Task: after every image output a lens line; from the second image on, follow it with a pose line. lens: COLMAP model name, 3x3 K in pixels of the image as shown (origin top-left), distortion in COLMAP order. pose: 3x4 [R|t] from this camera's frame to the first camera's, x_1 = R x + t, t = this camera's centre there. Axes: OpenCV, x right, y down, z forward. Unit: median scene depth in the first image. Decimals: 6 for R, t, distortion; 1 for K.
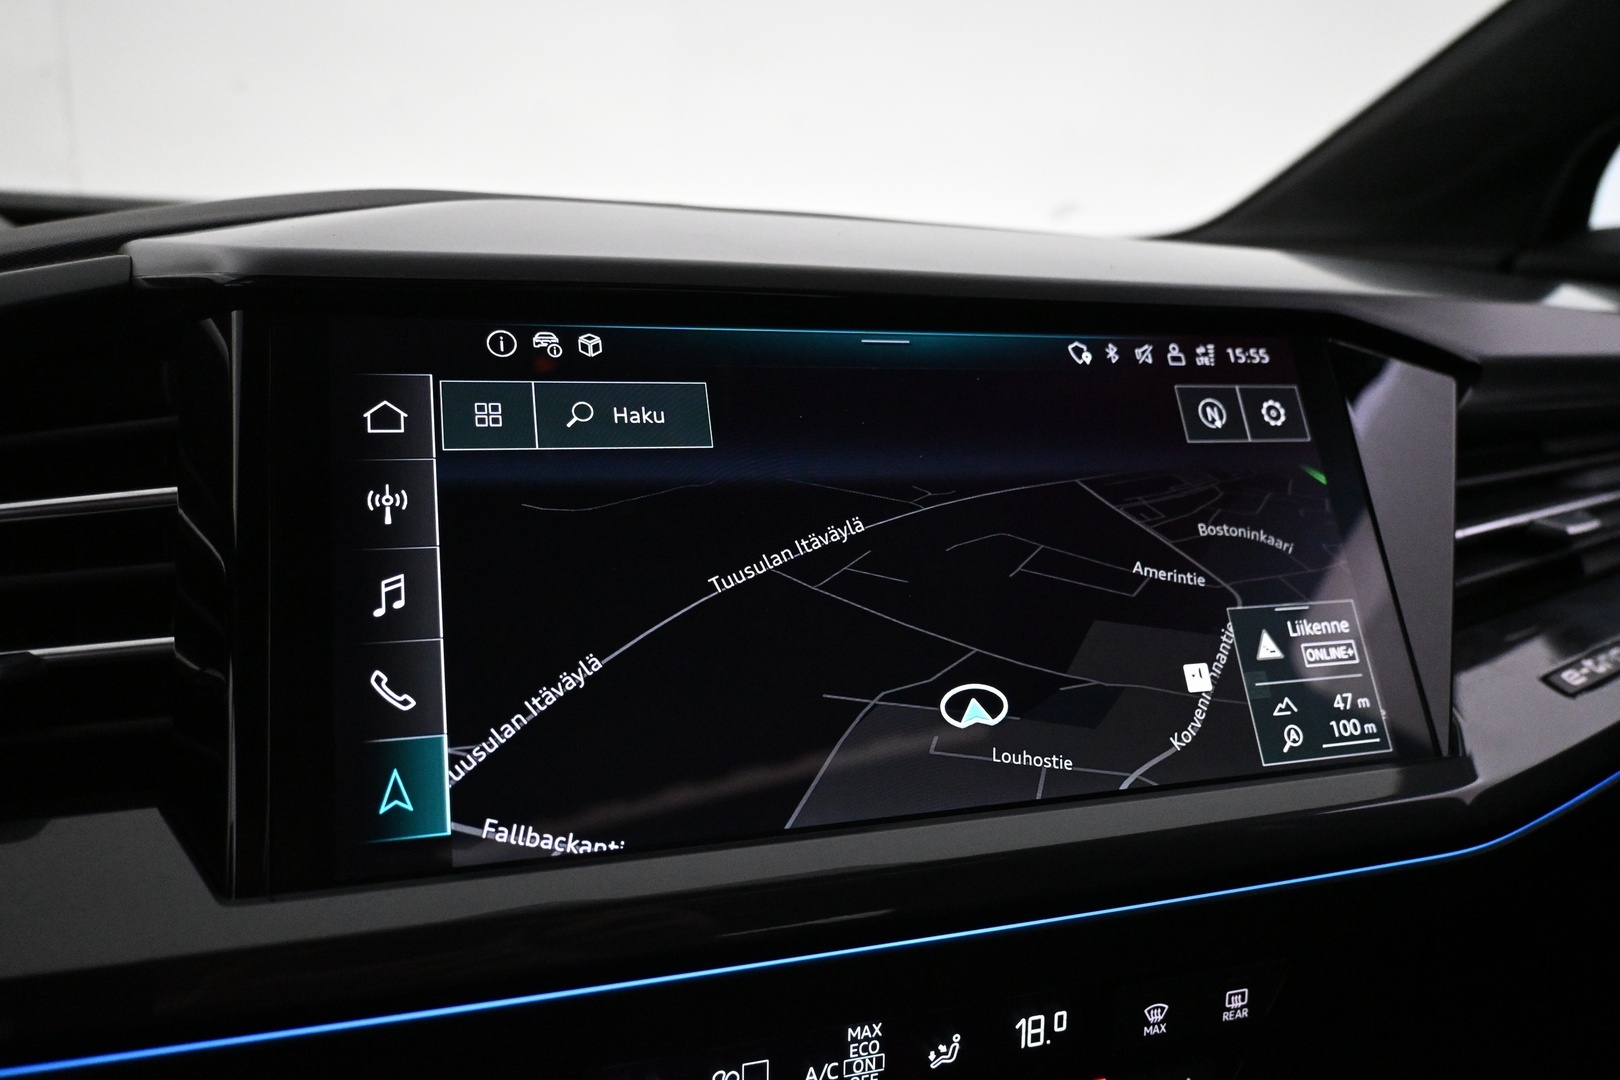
lens RADIAL K [[1172.9, 0, 808.5], [0, 1172.9, 544.2], [0, 0, 1]] dist [0.000461, 0.012321]
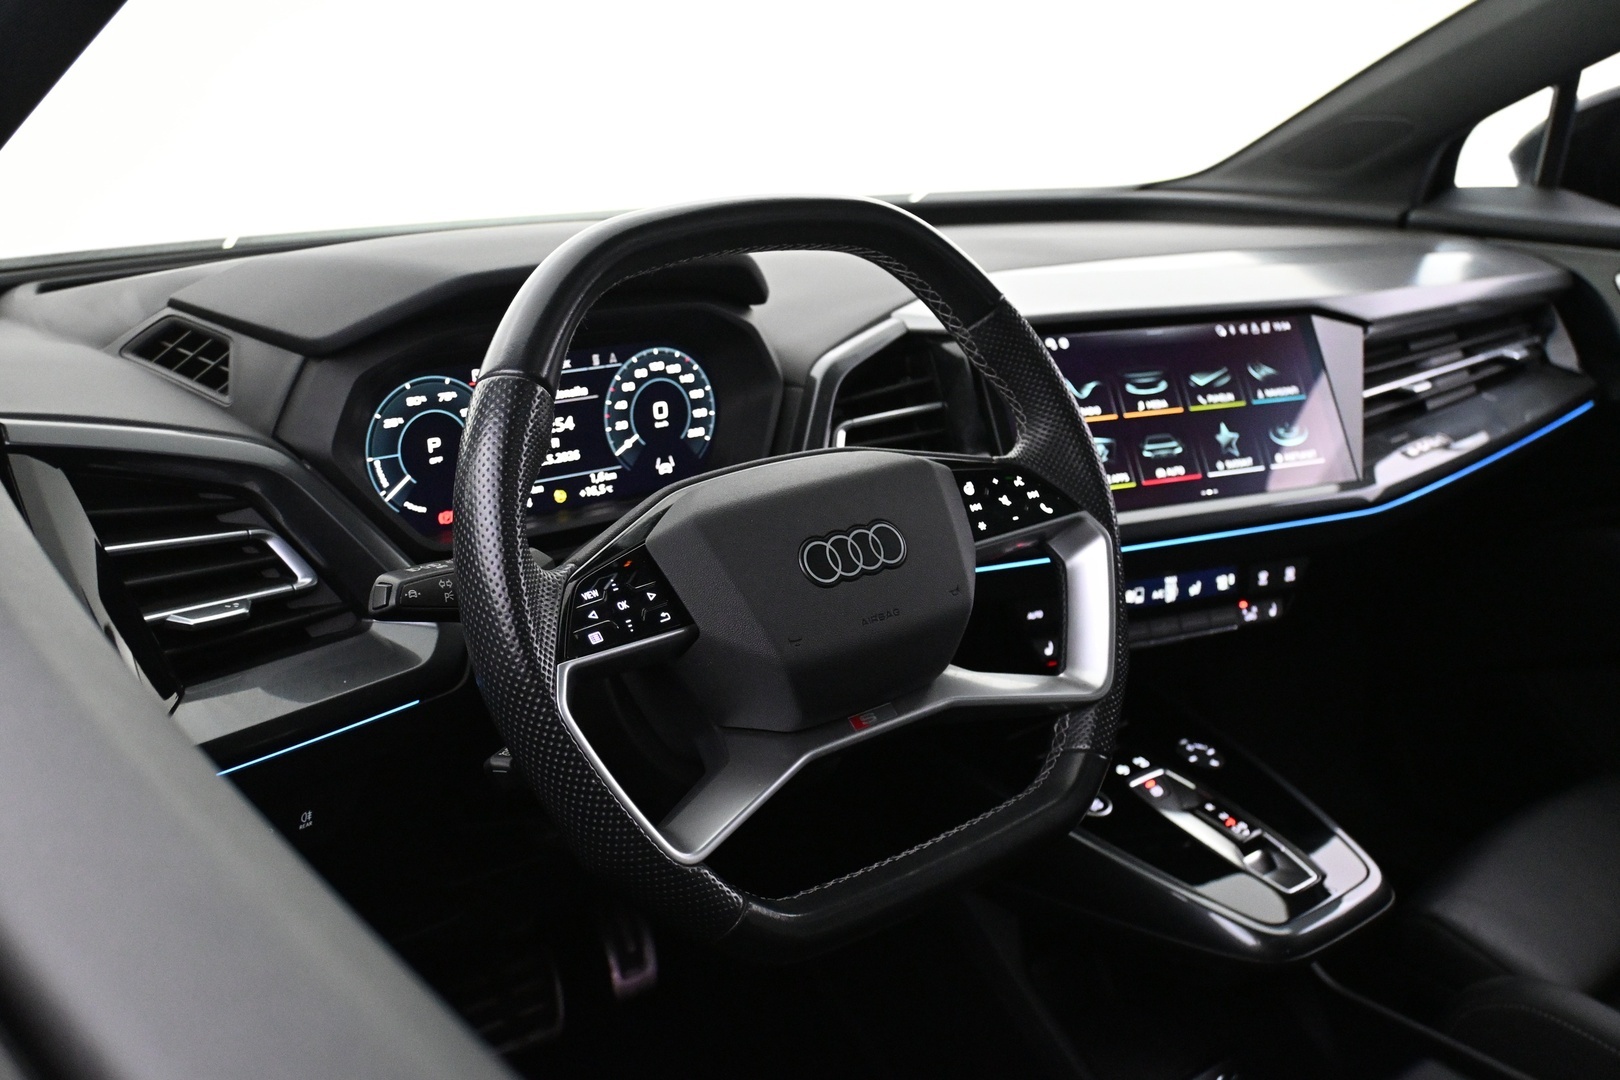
lens RADIAL K [[1640.8, 0, 816.7], [0, 1640.8, 542.8], [0, 0, 1]] dist [0.016417, 0.000000]
pose [[0.987273, -0.065744, 0.144807, -1.314189], [0.056346, 0.996088, 0.068077, 0.002733], [-0.148716, -0.059051, 0.987115, -2.688325]]
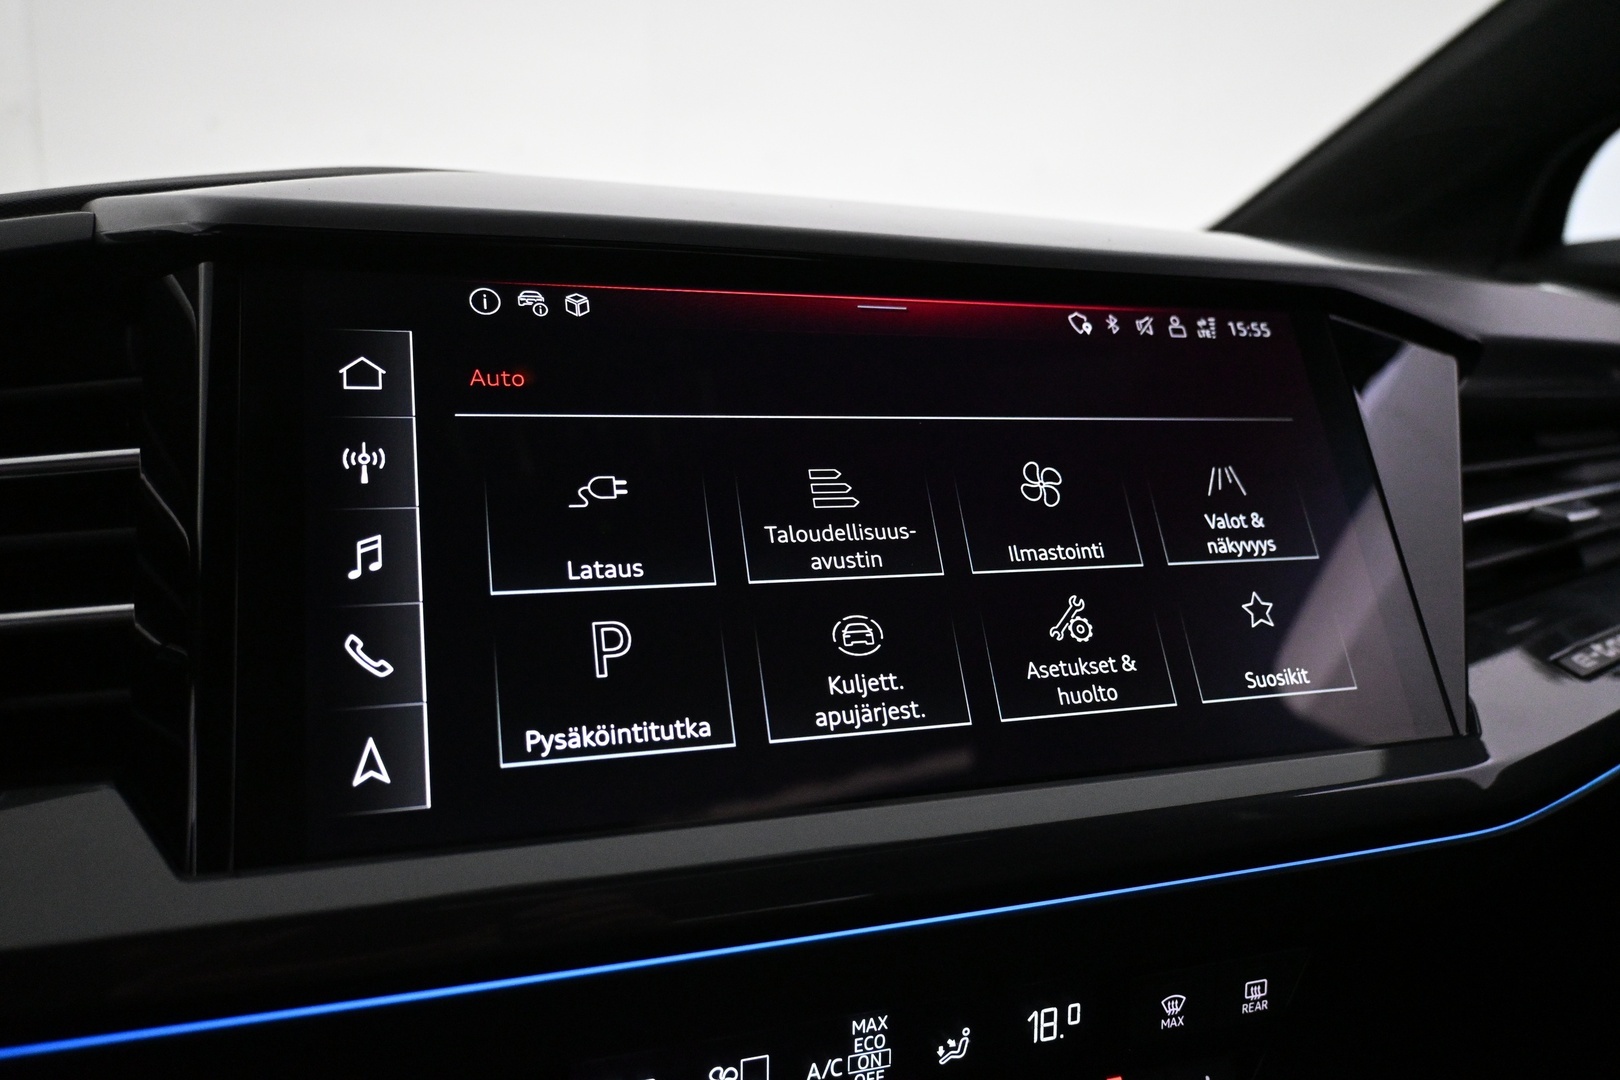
lens RADIAL K [[1172.9, 0, 807.3], [0, 1172.9, 545.7], [0, 0, 1]] dist [0.000461, 0.012321]
pose [[0.999750, -0.006314, 0.021434, -0.019114], [0.007102, 0.999294, -0.036906, 0.062114], [-0.021186, 0.037049, 0.999089, 0.042872]]
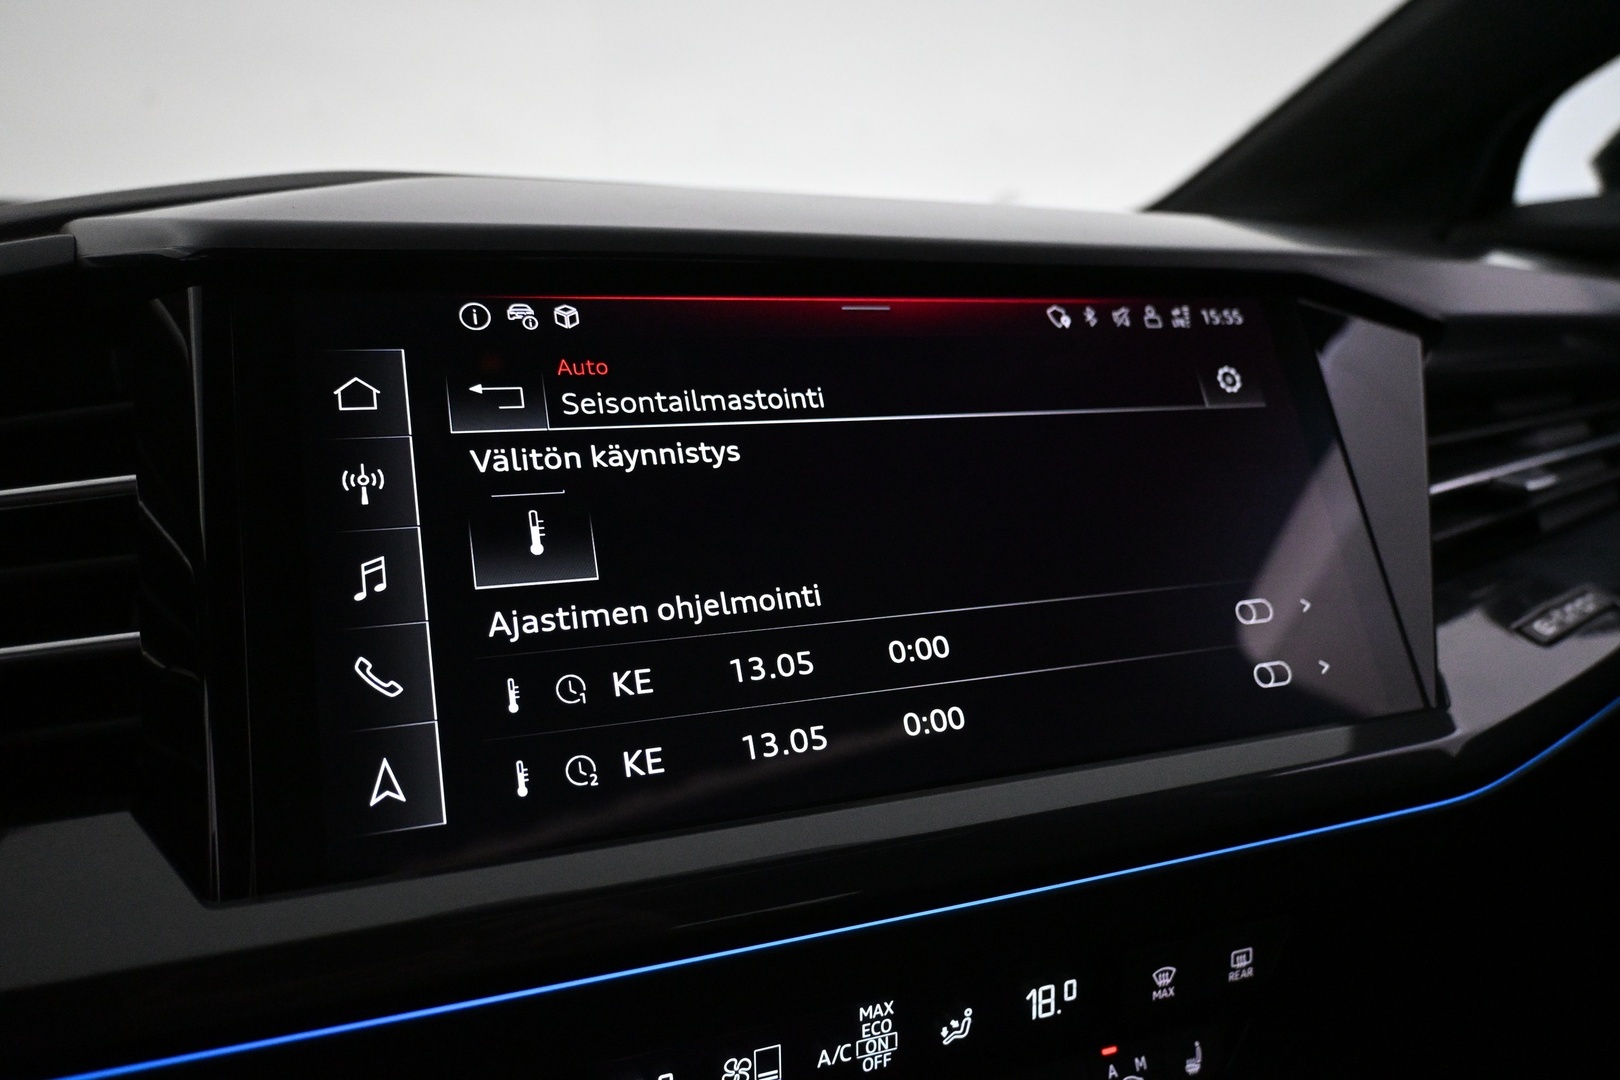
lens RADIAL K [[1172.9, 0, 806.8], [0, 1172.9, 544.5], [0, 0, 1]] dist [0.000461, 0.012321]
pose [[0.997997, -0.036529, 0.051656, -0.043954], [0.036809, 0.999312, -0.004468, 0.028770], [-0.051457, 0.006361, 0.998655, 0.024374]]
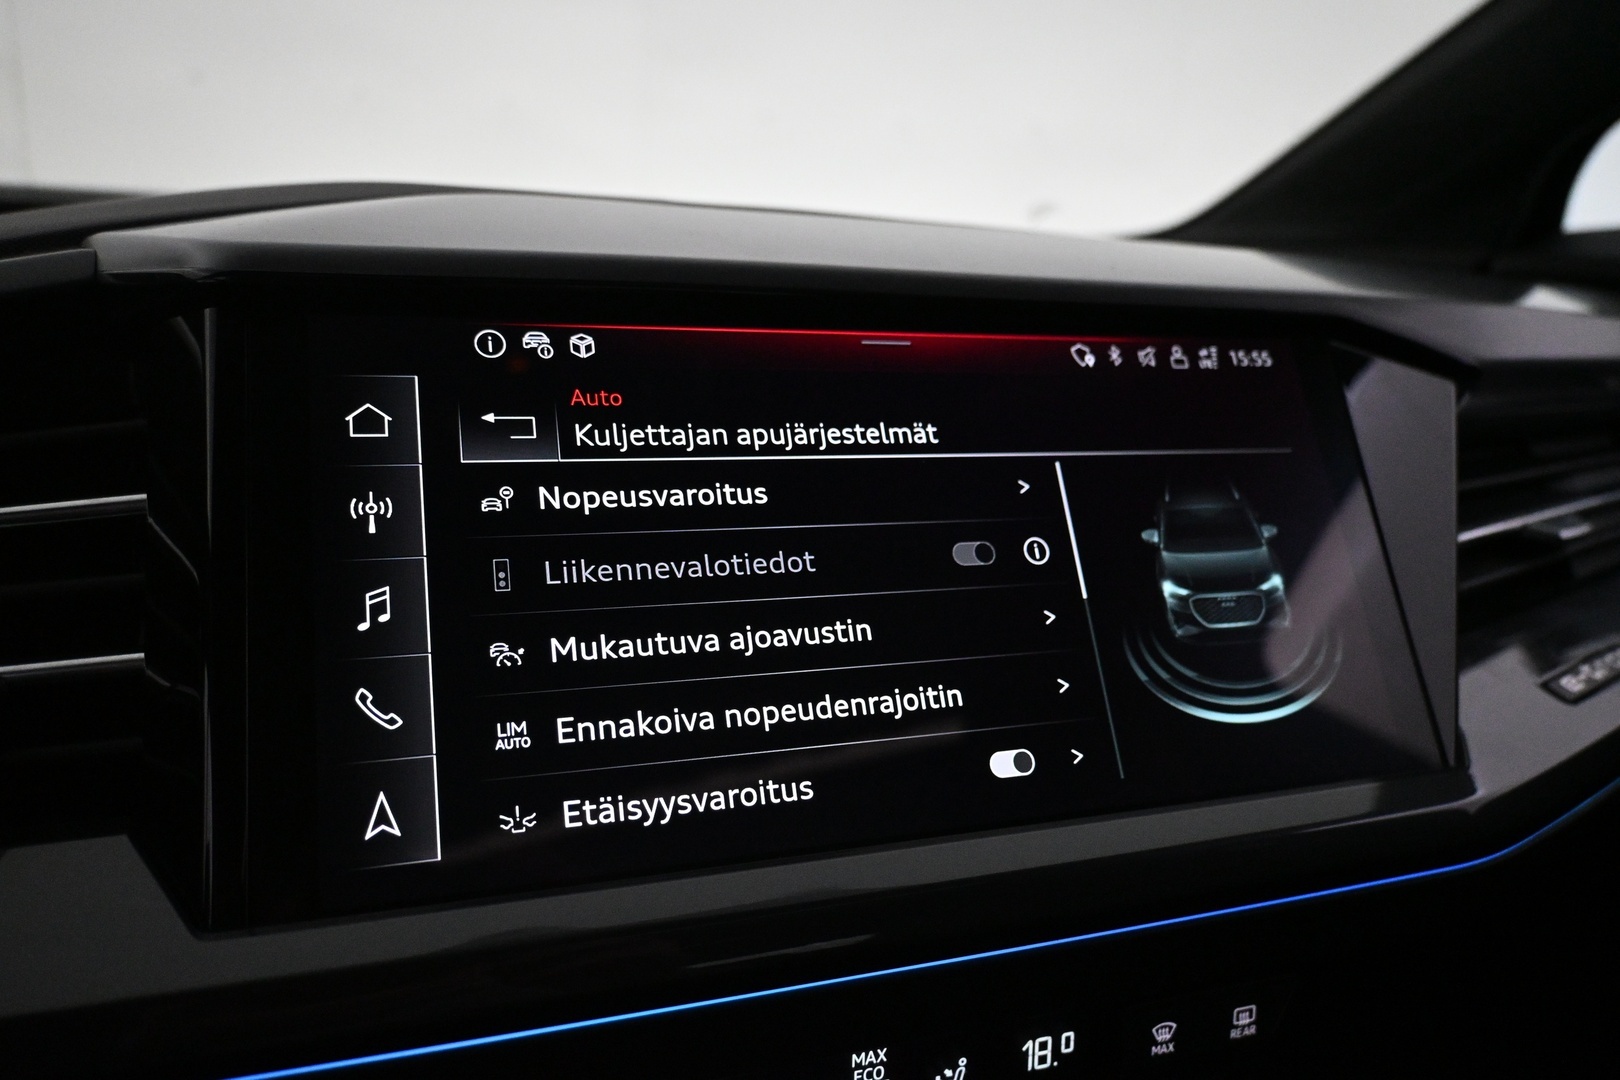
lens RADIAL K [[1172.9, 0, 807.4], [0, 1172.9, 543.9], [0, 0, 1]] dist [0.000461, 0.012321]
pose [[0.999586, -0.000961, 0.028767, -0.028948], [0.000925, 0.999999, 0.001254, -0.008371], [-0.028769, -0.001227, 0.999585, 0.033977]]
